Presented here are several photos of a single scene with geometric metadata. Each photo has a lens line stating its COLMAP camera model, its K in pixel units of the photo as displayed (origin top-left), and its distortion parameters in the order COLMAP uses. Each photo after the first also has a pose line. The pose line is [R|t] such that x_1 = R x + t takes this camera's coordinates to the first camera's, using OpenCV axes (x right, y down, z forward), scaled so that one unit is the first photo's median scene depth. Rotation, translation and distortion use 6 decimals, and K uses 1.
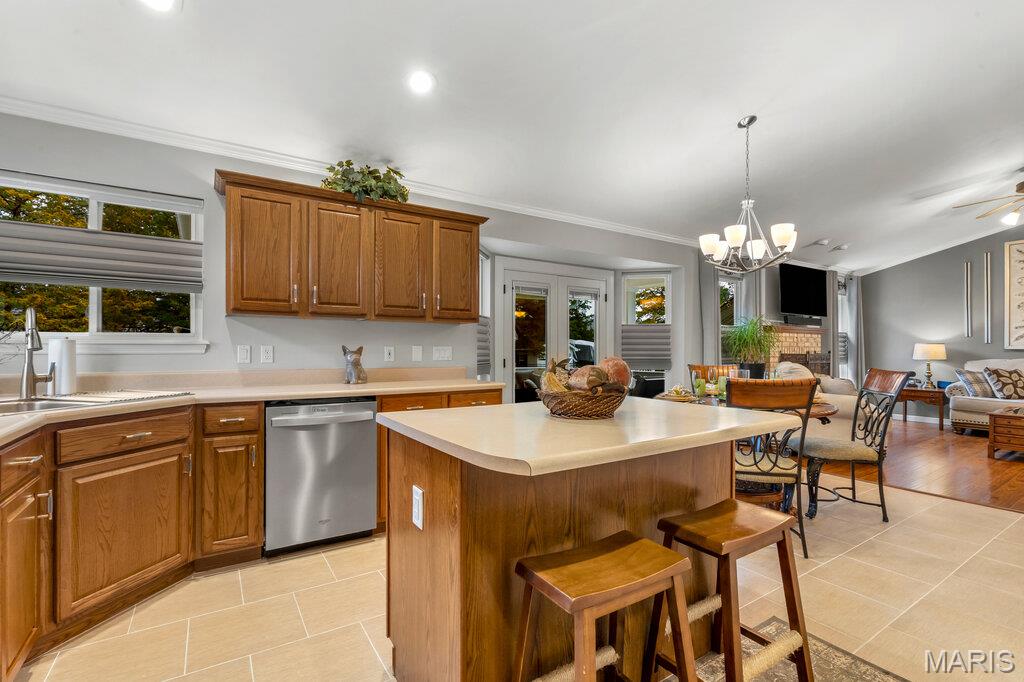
lens RADIAL K [[464.0, 0, 509.8], [0, 464.0, 349.6], [0, 0, 1]] dist [-0.005630, 0.002213]
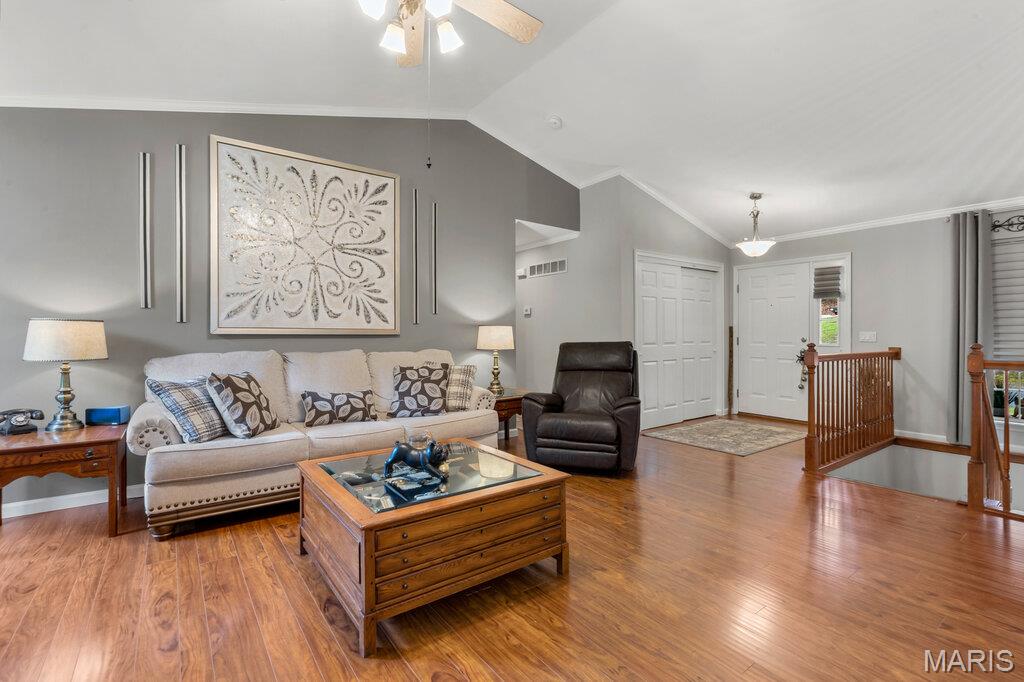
lens RADIAL K [[464.0, 0, 503.1], [0, 464.0, 332.0], [0, 0, 1]] dist [-0.005630, 0.002213]
pose [[-0.047916, 0.005453, 0.998836, 0.566288], [0.000444, 0.999985, -0.005438, -0.000171], [-0.998851, 0.000183, -0.047918, 0.747113]]
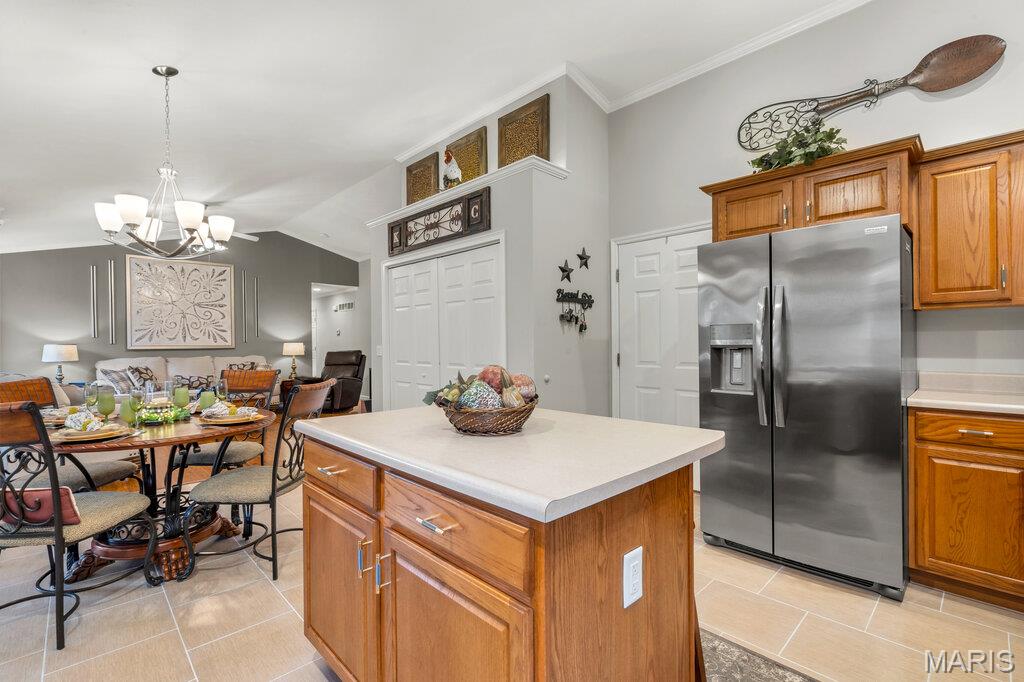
lens RADIAL K [[464.0, 0, 505.1], [0, 464.0, 342.0], [0, 0, 1]] dist [-0.005630, 0.002213]
pose [[-0.182823, 0.001794, 0.983144, -0.220594], [0.009417, 0.999956, -0.000074, -0.010583], [-0.983101, 0.009245, -0.182832, 0.328102]]
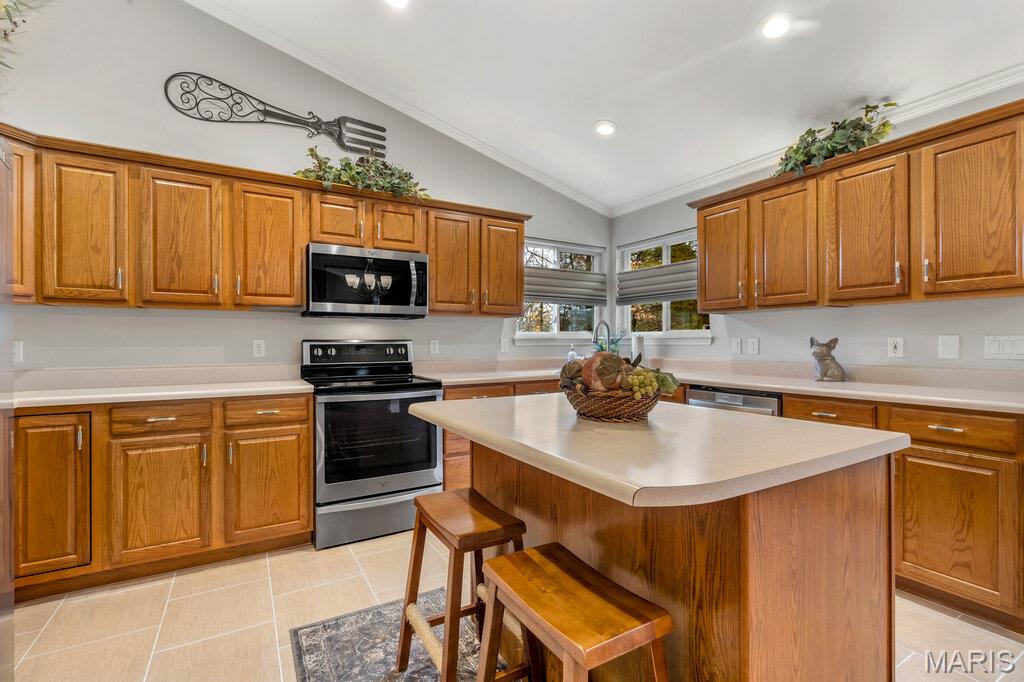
lens RADIAL K [[464.0, 0, 507.8], [0, 464.0, 343.6], [0, 0, 1]] dist [-0.005630, 0.002213]
pose [[-0.055711, 0.005584, -0.998431, 0.306686], [0.005520, 0.999971, 0.005285, -0.001998], [0.998432, -0.005217, -0.055740, 0.247806]]
